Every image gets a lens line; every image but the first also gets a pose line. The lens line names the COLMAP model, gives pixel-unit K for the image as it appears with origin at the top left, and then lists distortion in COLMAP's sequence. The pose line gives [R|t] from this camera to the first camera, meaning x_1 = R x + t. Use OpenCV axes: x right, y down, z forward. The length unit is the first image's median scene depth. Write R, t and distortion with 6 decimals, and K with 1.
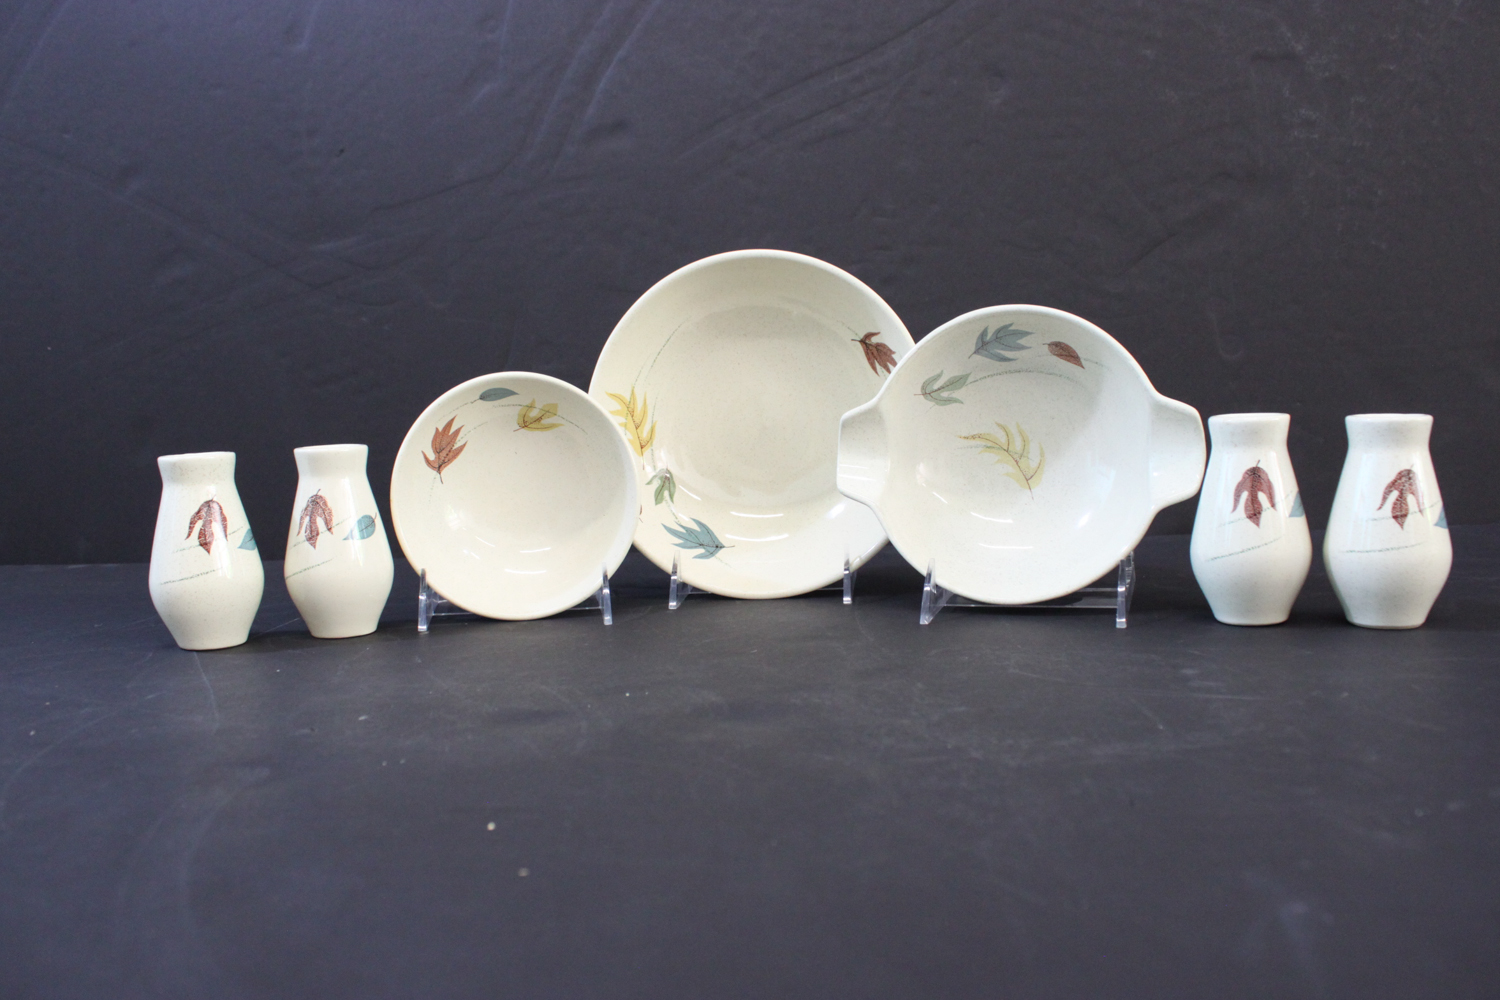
lens RADIAL K [[1280.7, 0, 748.9], [0, 1280.7, 495.1], [0, 0, 1]] dist [-0.114988, 0.079394]
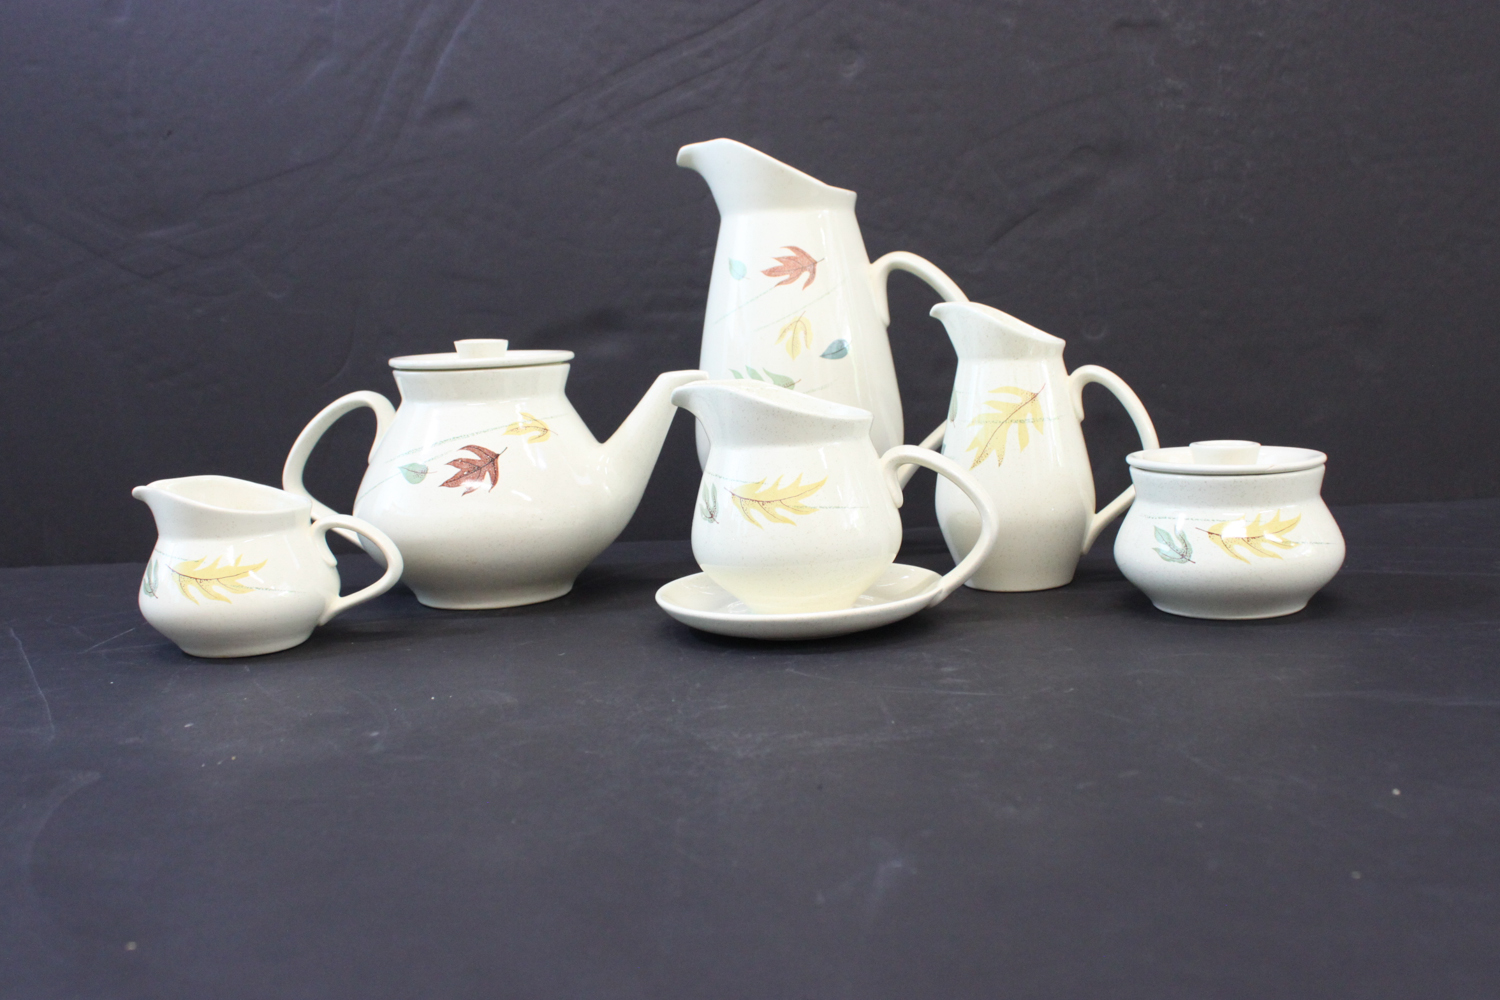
lens RADIAL K [[1532.3, 0, 739.4], [0, 1532.3, 489.0], [0, 0, 1]] dist [-0.054891, 0.000000]
pose [[0.999516, -0.016953, 0.026072, 0.075164], [0.016165, 0.999416, 0.030117, -0.032246], [-0.026567, -0.029681, 0.999206, -0.171794]]
